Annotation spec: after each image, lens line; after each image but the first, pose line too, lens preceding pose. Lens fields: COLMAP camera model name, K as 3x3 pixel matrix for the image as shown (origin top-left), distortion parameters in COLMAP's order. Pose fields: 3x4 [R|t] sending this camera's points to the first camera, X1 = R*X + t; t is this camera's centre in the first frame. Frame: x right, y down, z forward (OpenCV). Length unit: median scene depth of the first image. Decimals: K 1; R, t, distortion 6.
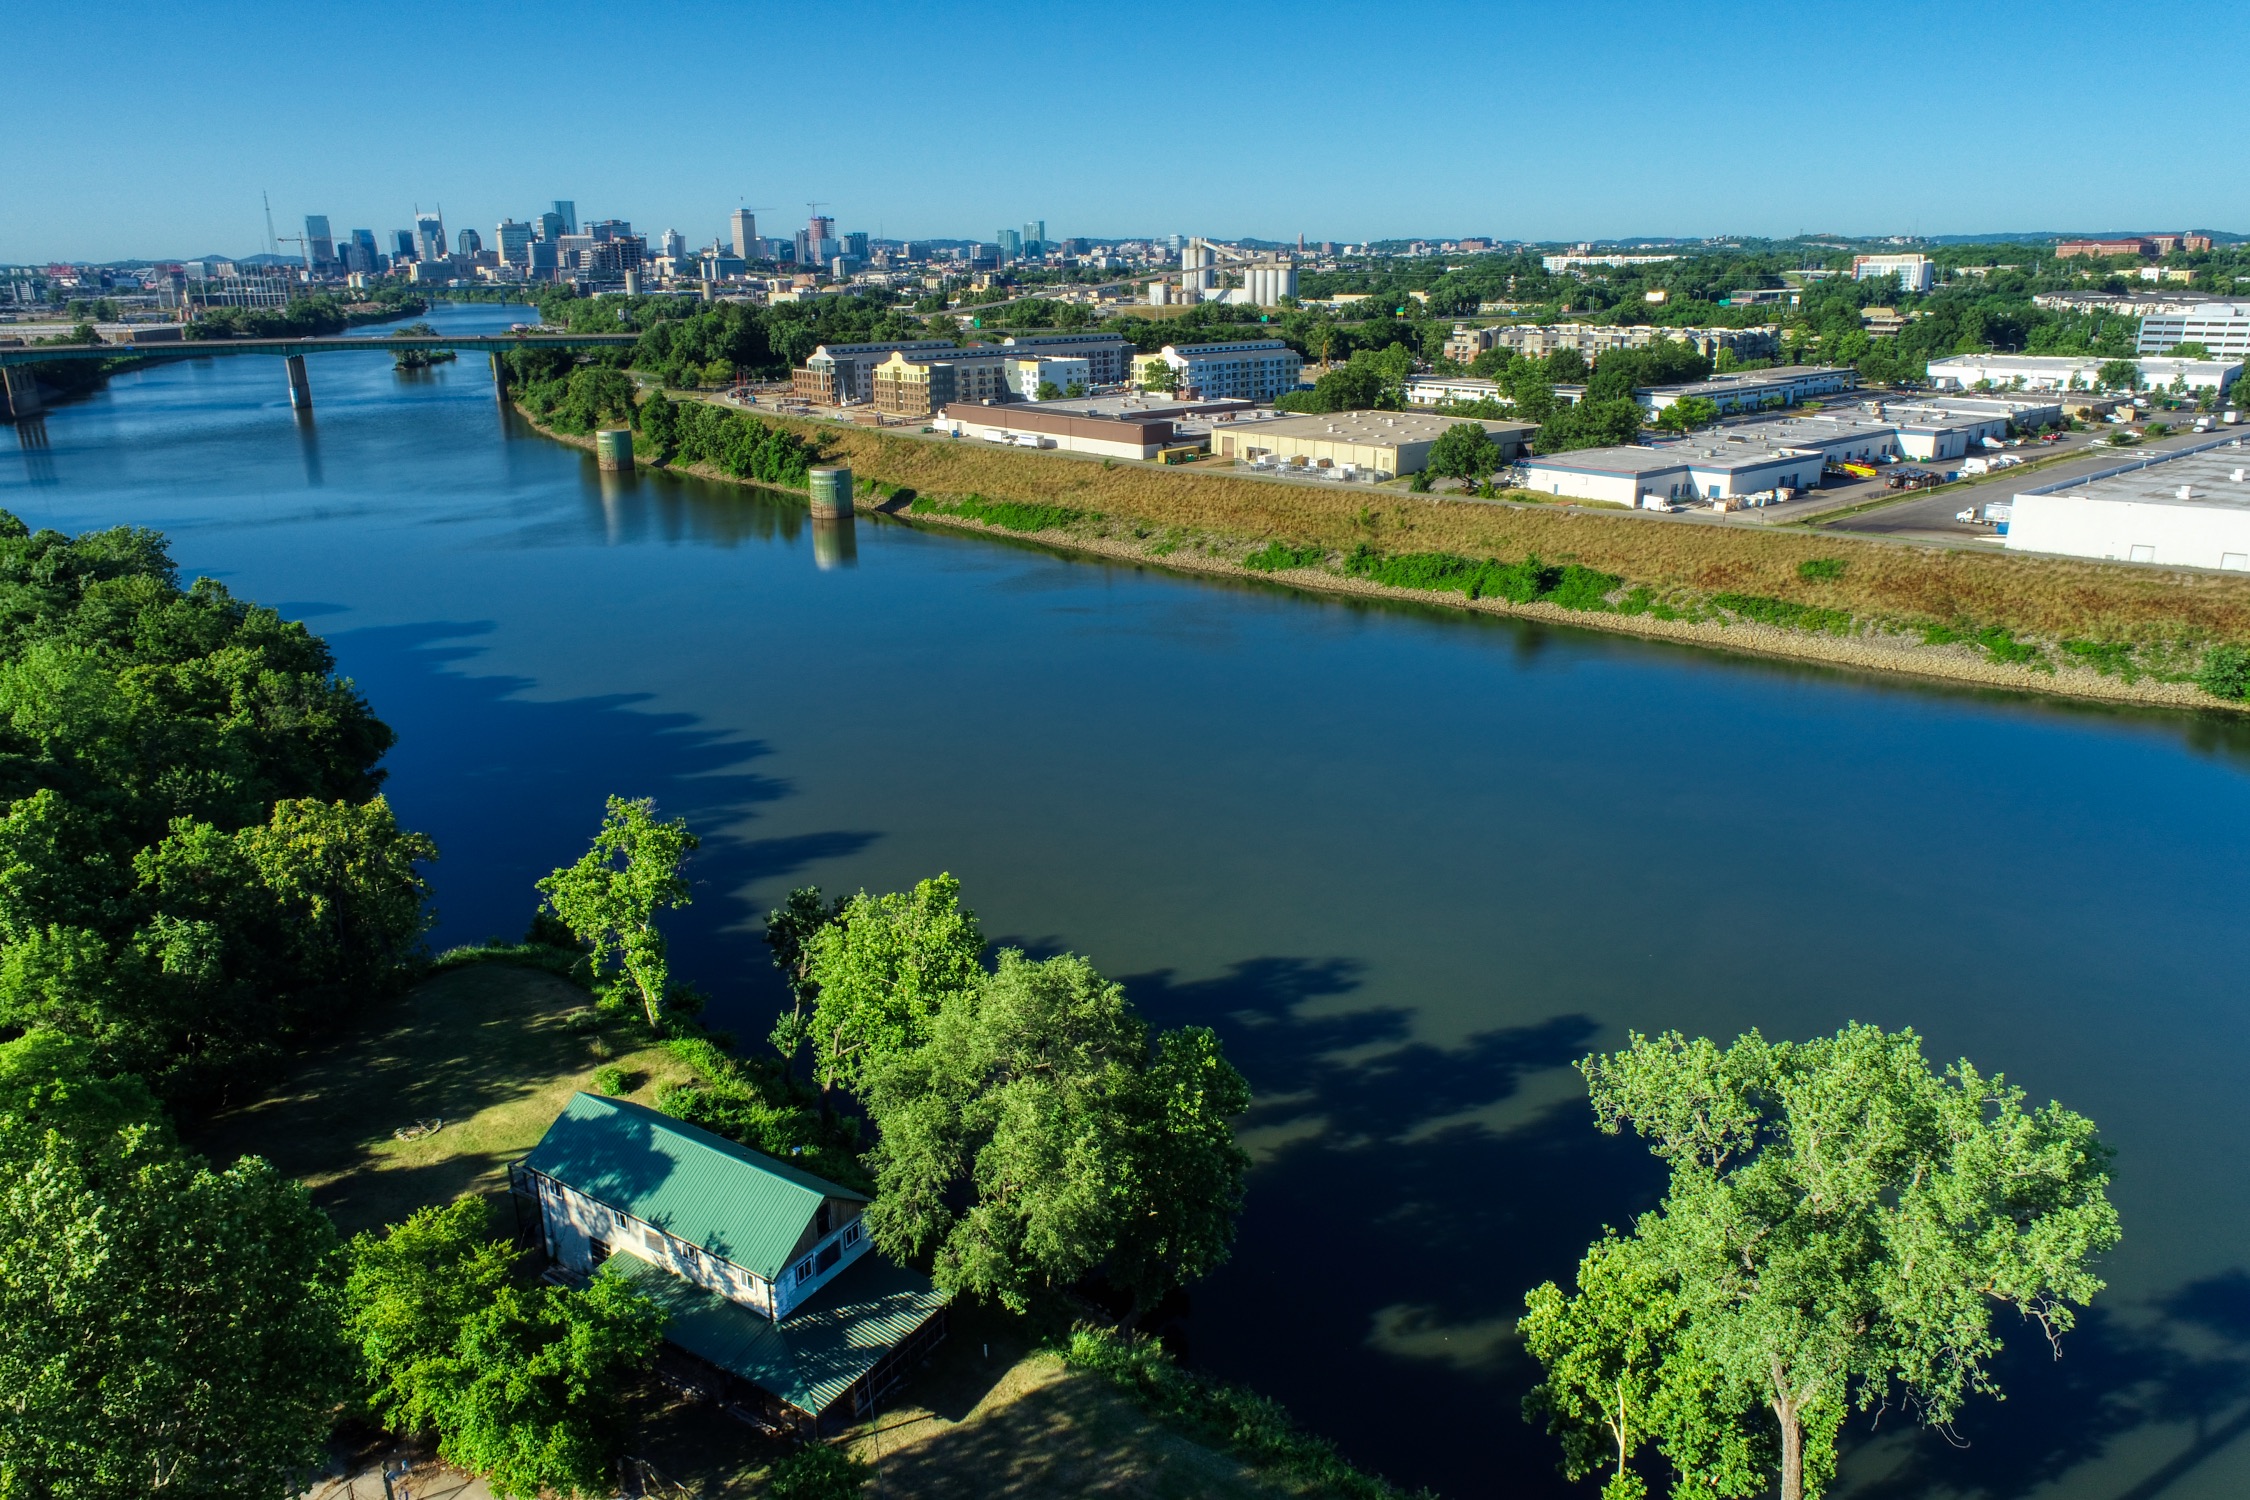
lens RADIAL K [[1508.8, 0, 1117.8], [0, 1508.8, 755.1], [0, 0, 1]] dist [-0.017402, 0.009028]
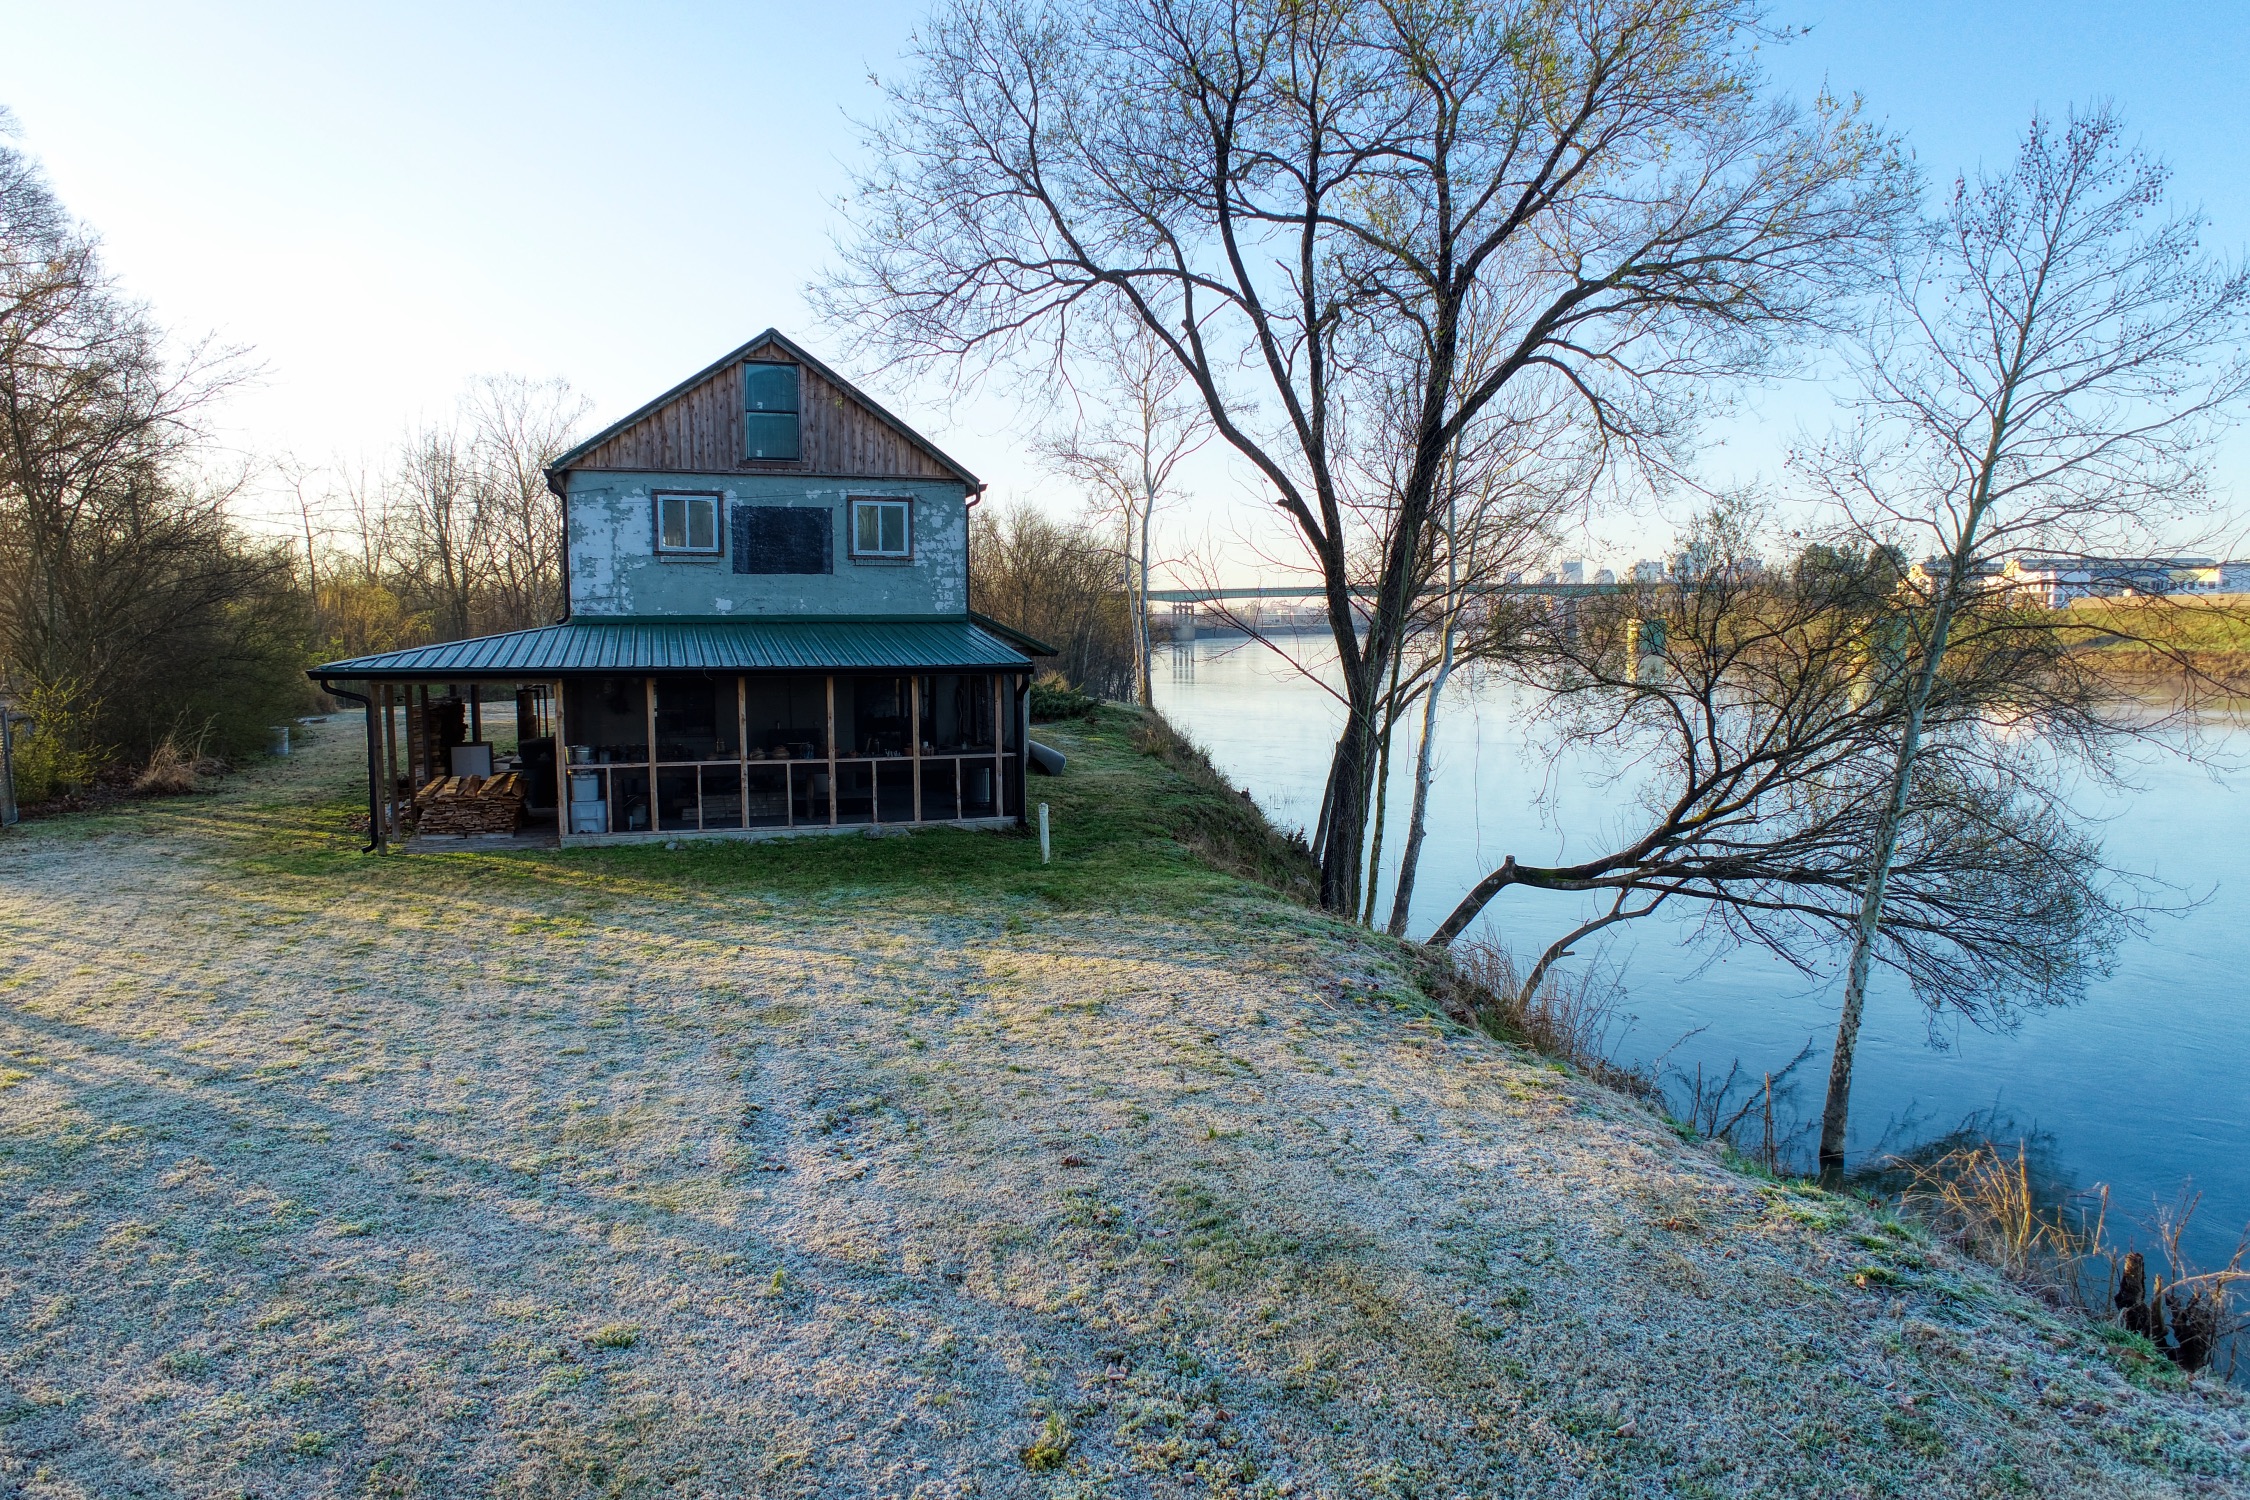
lens RADIAL K [[1508.8, 0, 1127.3], [0, 1508.8, 754.9], [0, 0, 1]] dist [-0.017402, 0.009028]
pose [[0.765870, 0.057165, -0.640449, 0.024137], [-0.199363, 0.968066, -0.151997, 0.093109], [0.611308, 0.244091, 0.752809, 0.173199]]
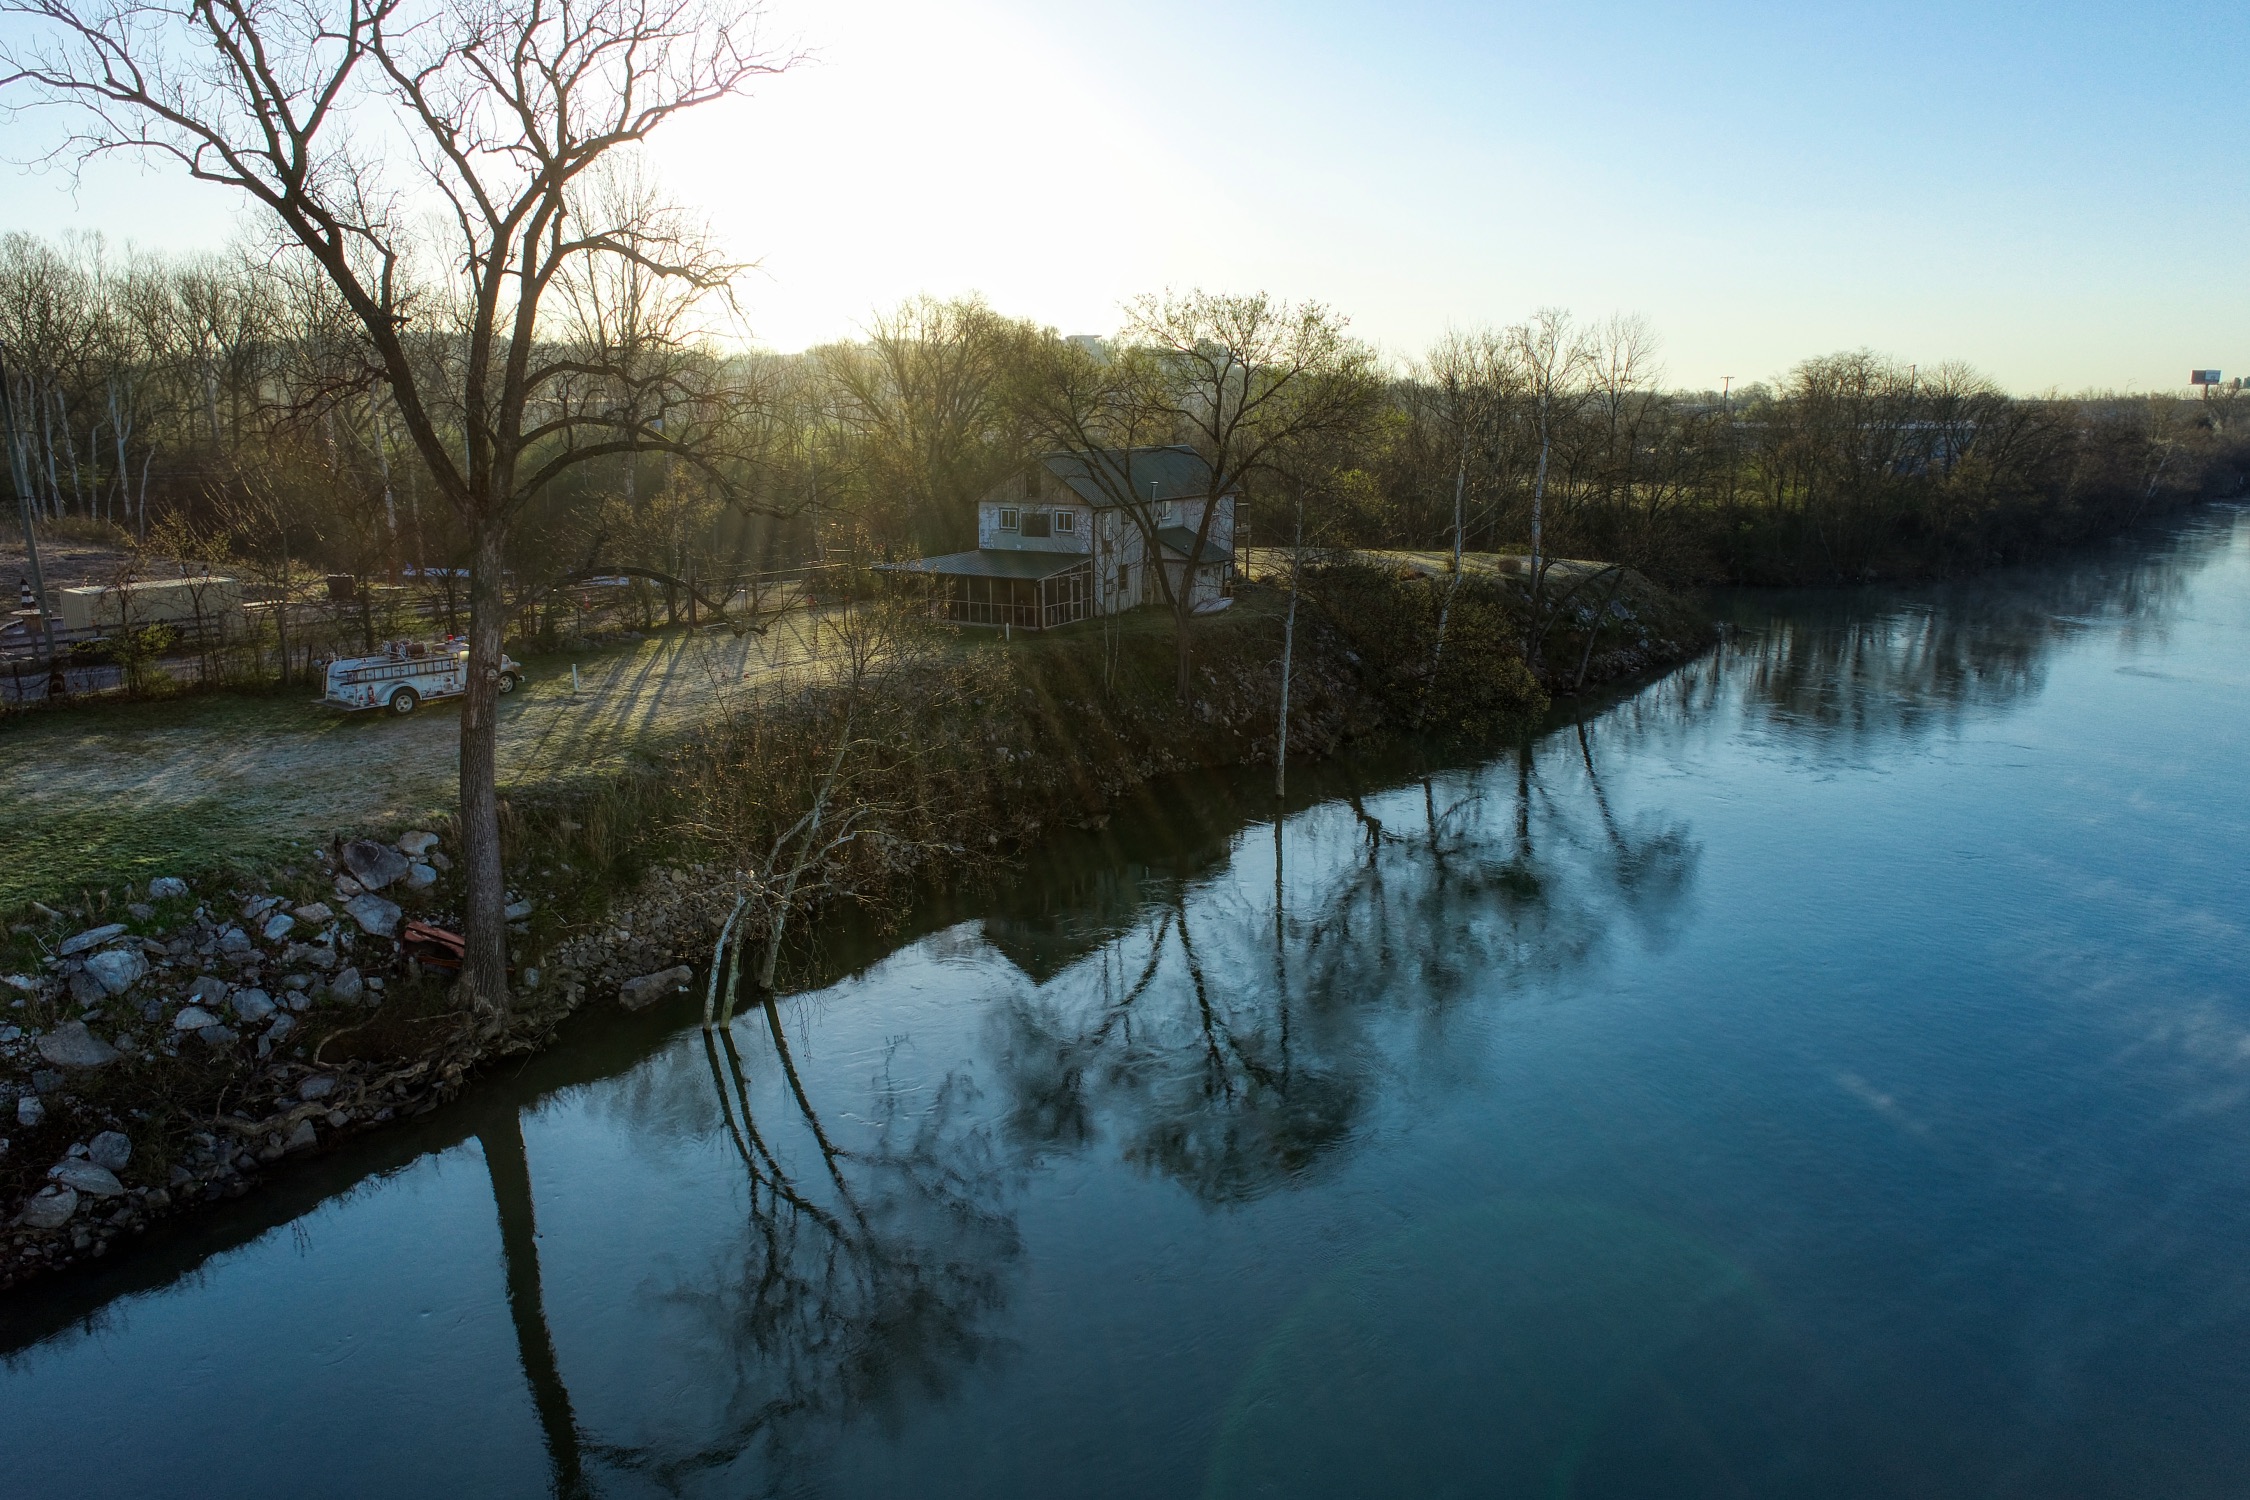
lens RADIAL K [[1508.8, 0, 1133.9], [0, 1508.8, 751.0], [0, 0, 1]] dist [-0.017402, 0.009028]
pose [[0.077111, 0.223117, -0.971737, 0.193865], [-0.309760, 0.931768, 0.189359, 0.057018], [0.947683, 0.286404, 0.140963, 0.211314]]
